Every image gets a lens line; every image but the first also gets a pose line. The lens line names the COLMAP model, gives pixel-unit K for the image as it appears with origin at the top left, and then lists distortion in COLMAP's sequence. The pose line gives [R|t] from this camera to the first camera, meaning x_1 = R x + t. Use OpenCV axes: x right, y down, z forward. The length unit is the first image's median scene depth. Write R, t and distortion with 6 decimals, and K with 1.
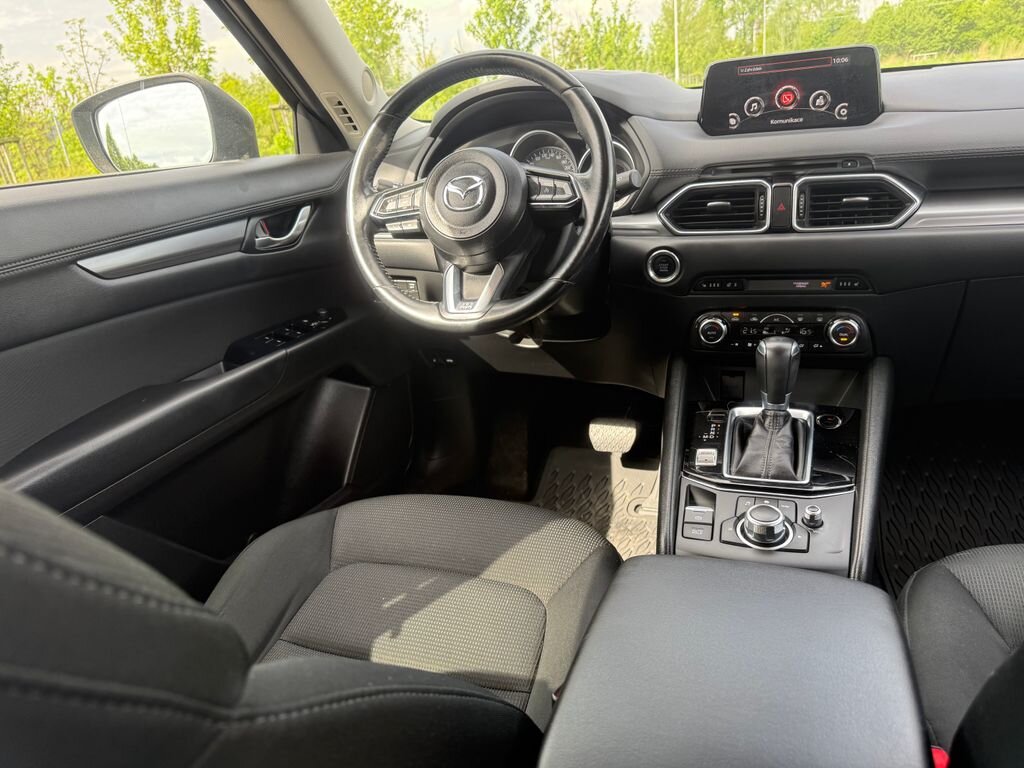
lens RADIAL K [[727.5, 0, 510.4], [0, 727.5, 385.7], [0, 0, 1]] dist [0.093818, -0.181913]
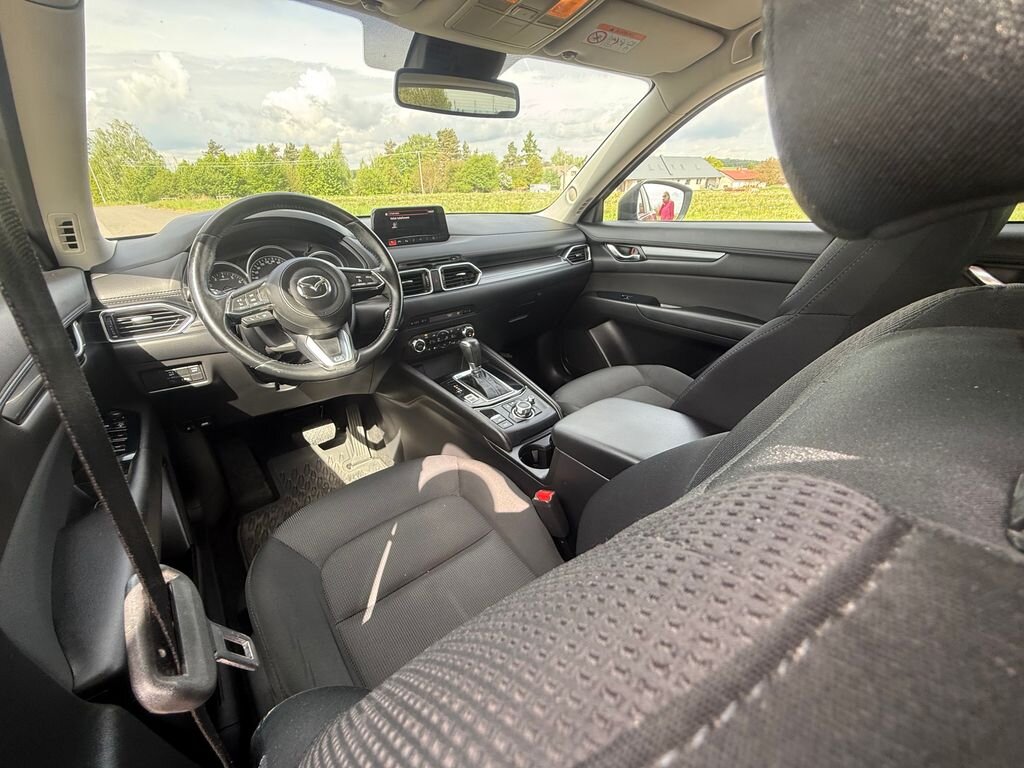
lens RADIAL K [[410.2, 0, 507.5], [0, 410.2, 383.8], [0, 0, 1]] dist [-0.001820, -0.000203]
pose [[0.495412, -0.288567, 0.819327, -0.568976], [0.290308, 0.943978, 0.156932, -0.087002], [-0.818712, 0.160111, 0.551431, 0.229074]]
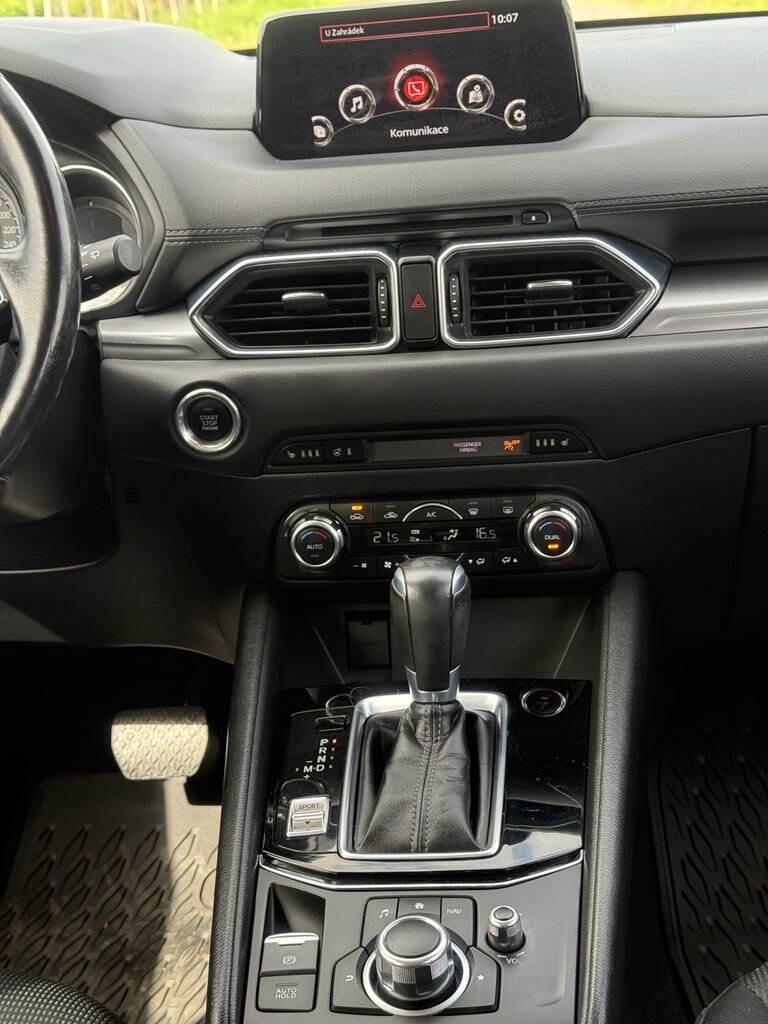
lens RADIAL K [[1441.2, 0, 384.0], [0, 1441.2, 512.0], [0, 0, 1]] dist [0.145136, -0.083310]
pose [[0.964461, -0.068757, 0.255122, 0.073685], [0.080959, 0.996007, -0.037625, -0.058018], [-0.251517, 0.056943, 0.966176, 0.030185]]
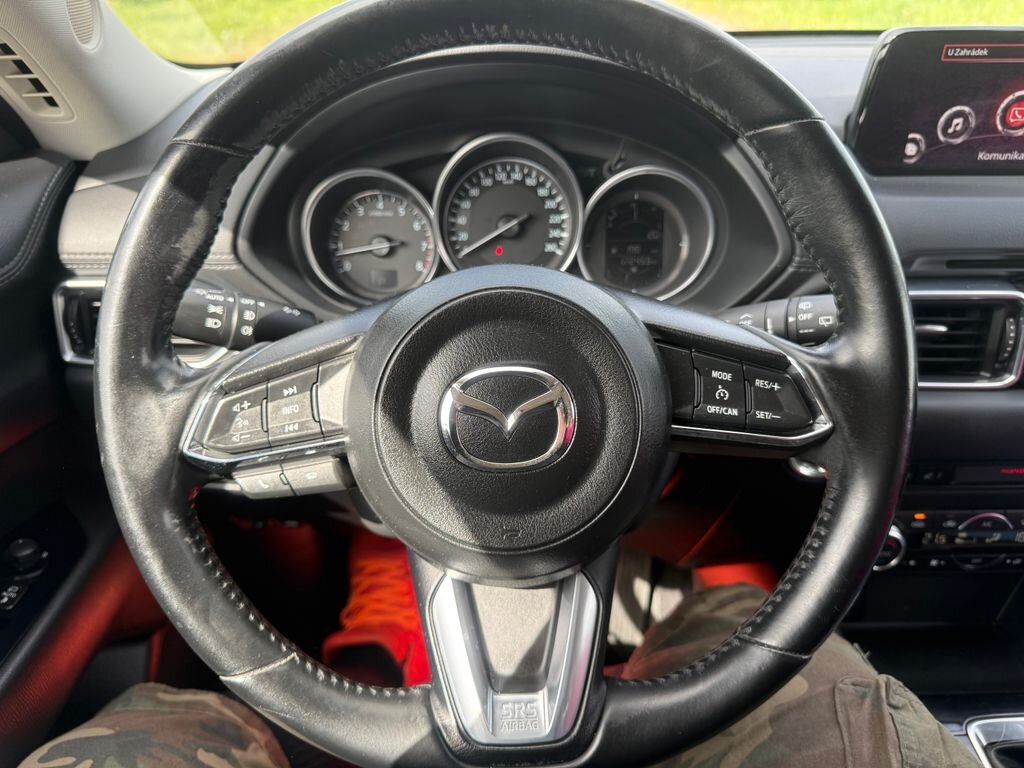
lens RADIAL K [[752.2, 0, 513.4], [0, 752.2, 388.1], [0, 0, 1]] dist [-0.004890, -0.010550]
pose [[0.932140, -0.103053, 0.347123, -0.167164], [0.052864, 0.987105, 0.151093, -0.306764], [-0.358217, -0.122490, 0.925568, 0.632195]]
